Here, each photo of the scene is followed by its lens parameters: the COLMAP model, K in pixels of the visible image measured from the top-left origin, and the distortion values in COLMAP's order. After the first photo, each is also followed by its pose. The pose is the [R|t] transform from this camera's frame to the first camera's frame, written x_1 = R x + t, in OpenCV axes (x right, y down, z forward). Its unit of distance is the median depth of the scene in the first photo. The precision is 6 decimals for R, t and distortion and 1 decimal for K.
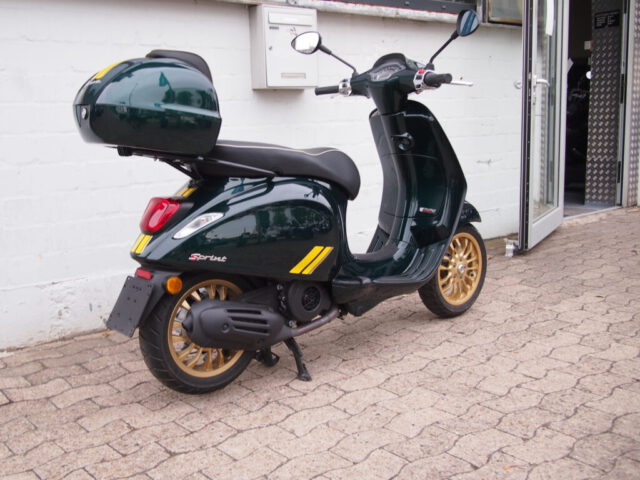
lens RADIAL K [[715.2, 0, 307.3], [0, 715.2, 227.8], [0, 0, 1]] dist [-0.018448, 0.000000]
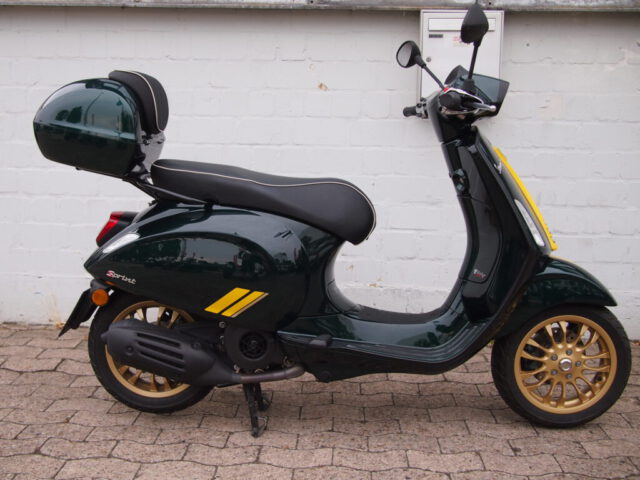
lens RADIAL K [[715.2, 0, 307.8], [0, 715.2, 235.6], [0, 0, 1]] dist [-0.018448, 0.000000]
pose [[0.730726, 0.139332, -0.668301, 0.509859], [-0.140207, 0.988712, 0.052830, -0.074911], [0.668118, 0.055096, 0.742013, 0.308708]]
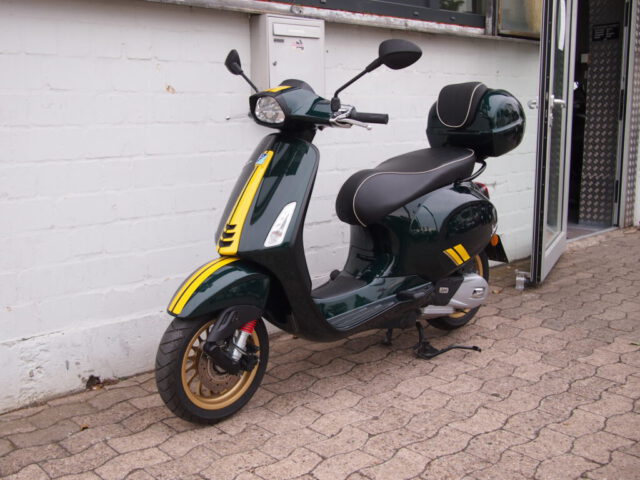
lens RADIAL K [[715.2, 0, 306.9], [0, 715.2, 227.1], [0, 0, 1]] dist [-0.018448, 0.000000]
pose [[0.998338, 0.008090, 0.057067, -0.068412], [-0.008249, 0.999963, 0.002559, -0.059668], [-0.057044, -0.003025, 0.998367, 0.133957]]
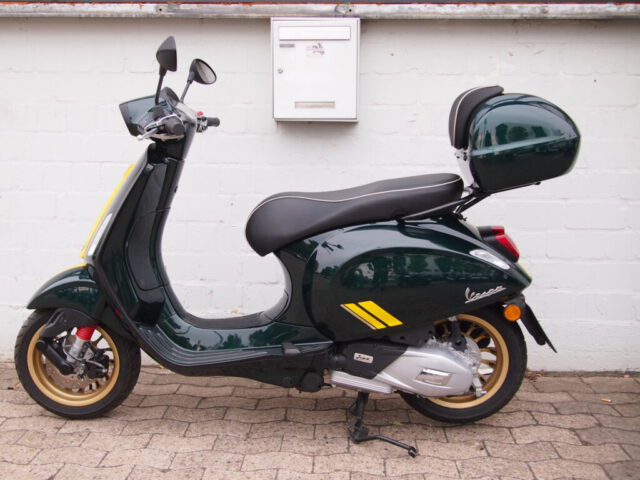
lens RADIAL K [[715.2, 0, 305.1], [0, 715.2, 235.4], [0, 0, 1]] dist [-0.018448, 0.000000]
pose [[0.726926, 0.130987, -0.674108, 0.607414], [-0.137917, 0.989486, 0.043545, -0.122011], [0.672724, 0.061317, 0.737348, 0.496353]]
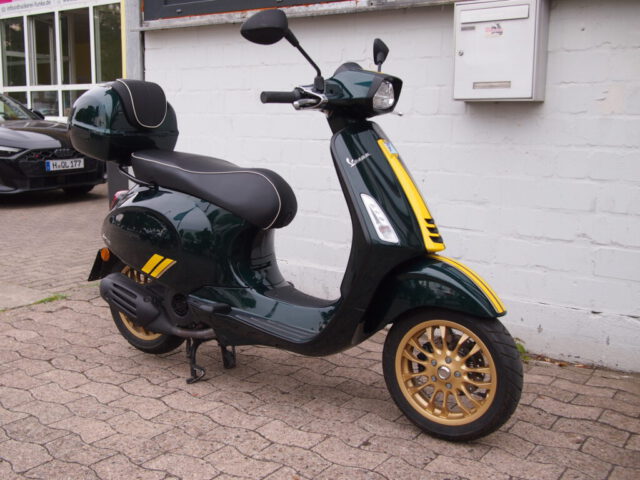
lens RADIAL K [[715.2, 0, 302.0], [0, 715.2, 236.3], [0, 0, 1]] dist [-0.018448, 0.000000]
pose [[0.235355, 0.181992, -0.954718, 0.844082], [-0.168299, 0.975104, 0.144389, -0.149551], [0.957227, 0.126695, 0.260125, 0.715649]]
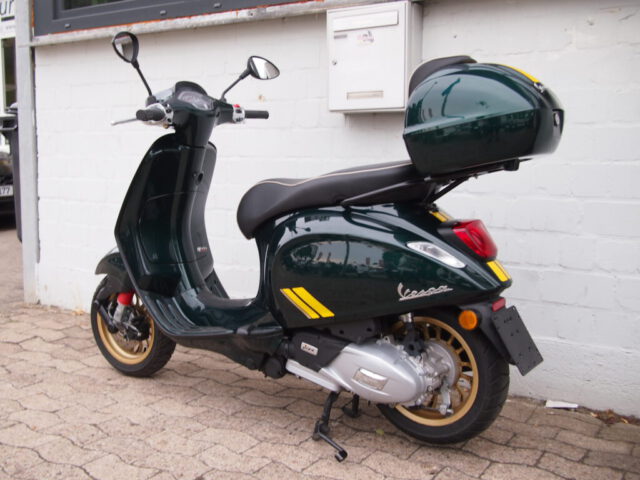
lens RADIAL K [[715.2, 0, 301.6], [0, 715.2, 240.2], [0, 0, 1]] dist [-0.018448, 0.000000]
pose [[0.272765, 0.144298, -0.951198, 0.827470], [-0.163131, 0.981309, 0.102086, -0.149982], [0.948150, 0.127325, 0.291206, 0.859392]]
